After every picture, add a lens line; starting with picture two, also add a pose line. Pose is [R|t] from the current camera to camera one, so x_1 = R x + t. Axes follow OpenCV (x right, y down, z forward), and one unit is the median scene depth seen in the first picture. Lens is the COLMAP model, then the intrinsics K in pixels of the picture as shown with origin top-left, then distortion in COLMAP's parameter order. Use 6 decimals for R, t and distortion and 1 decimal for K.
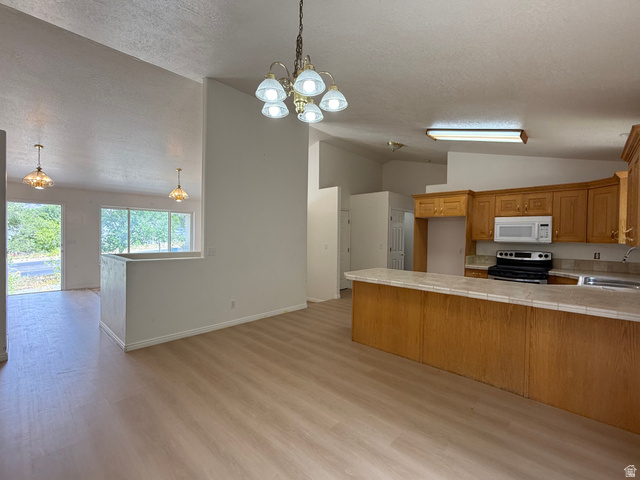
lens RADIAL K [[282.5, 0, 319.8], [0, 282.5, 242.1], [0, 0, 1]] dist [-0.000263, 0.001051]
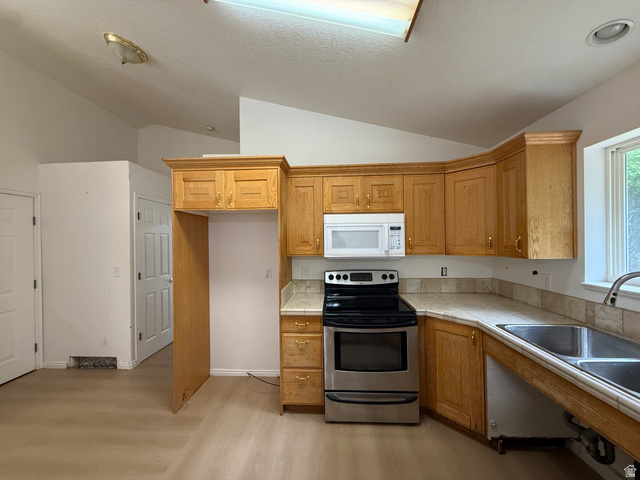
lens RADIAL K [[255.1, 0, 320.4], [0, 255.1, 239.0], [0, 0, 1]] dist [-0.000804, 0.000369]
pose [[0.750708, -0.020301, 0.660322, 0.312299], [0.039469, 0.999121, -0.014155, -0.035533], [-0.659454, 0.036688, 0.750849, 0.700463]]
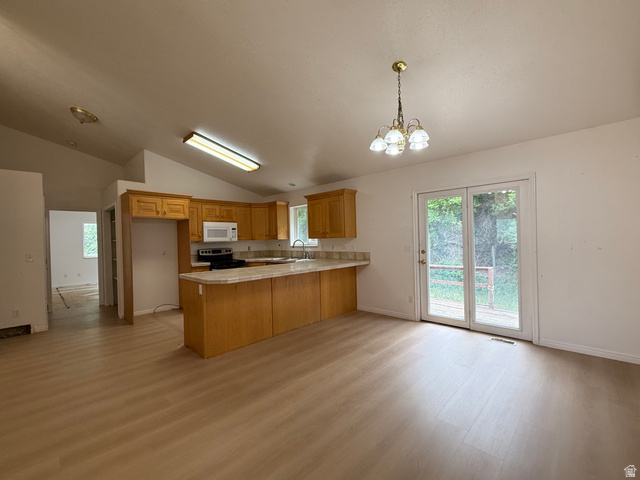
lens RADIAL K [[282.5, 0, 310.4], [0, 282.5, 246.1], [0, 0, 1]] dist [-0.000263, 0.001051]
pose [[0.038168, -0.037886, 0.998553, -0.633689], [0.048875, 0.998156, 0.036003, -0.005745], [-0.998075, 0.047430, 0.039949, 0.562628]]
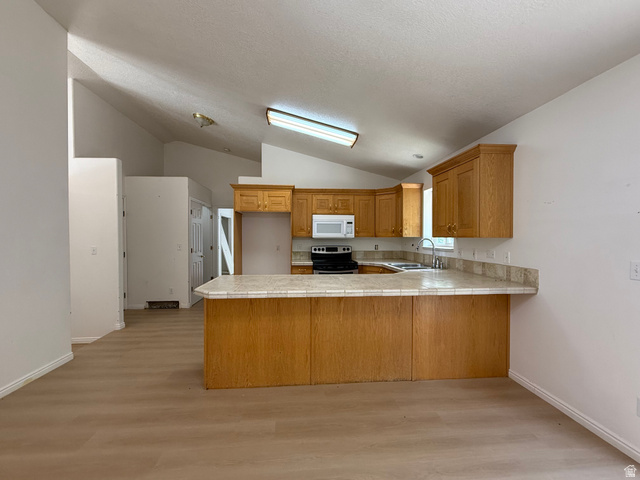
lens RADIAL K [[282.5, 0, 317.6], [0, 282.5, 243.8], [0, 0, 1]] dist [-0.000263, 0.001051]
pose [[0.670091, -0.032647, 0.741561, -0.169444], [0.026244, 0.999450, 0.020286, -0.000250], [-0.741815, 0.005868, 0.670579, 0.315222]]
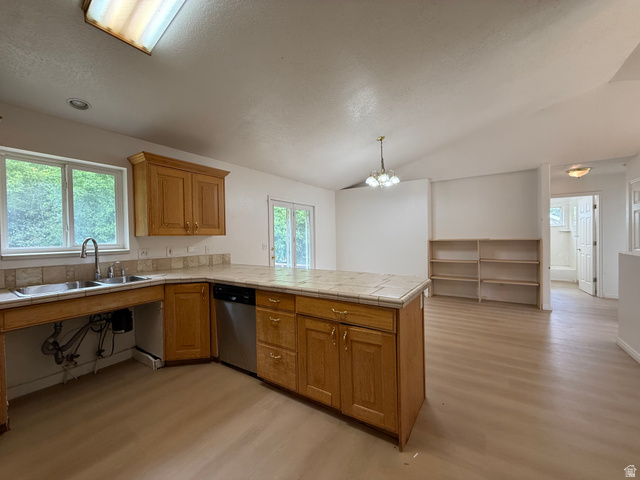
lens RADIAL K [[255.1, 0, 318.9], [0, 255.1, 241.2], [0, 0, 1]] dist [-0.000804, 0.000369]
pose [[-0.985055, 0.004357, -0.172182, 0.370387], [-0.001943, 0.999335, 0.036405, -0.003775], [0.172227, 0.036196, -0.984392, 1.304980]]
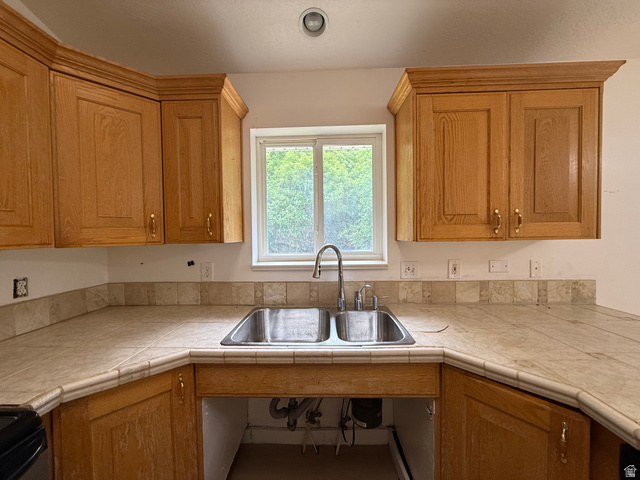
lens RADIAL K [[255.1, 0, 317.5], [0, 255.1, 240.7], [0, 0, 1]] dist [-0.000804, 0.000369]
pose [[-0.669368, -0.023111, 0.742571, 0.520533], [0.020747, 0.998545, 0.049780, -0.012172], [-0.742641, 0.048727, -0.667914, 0.915364]]
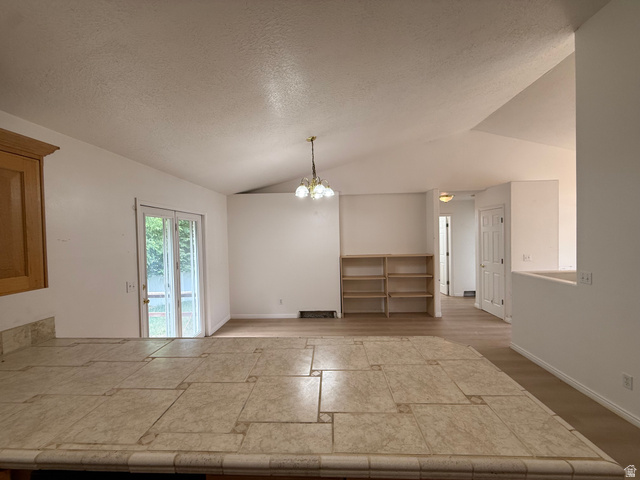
lens RADIAL K [[255.1, 0, 319.0], [0, 255.1, 241.2], [0, 0, 1]] dist [-0.000804, 0.000369]
pose [[-0.752246, 0.014659, -0.658720, 0.469247], [-0.004664, 0.999609, 0.027571, -0.069064], [0.658866, 0.023813, -0.751883, 0.983145]]
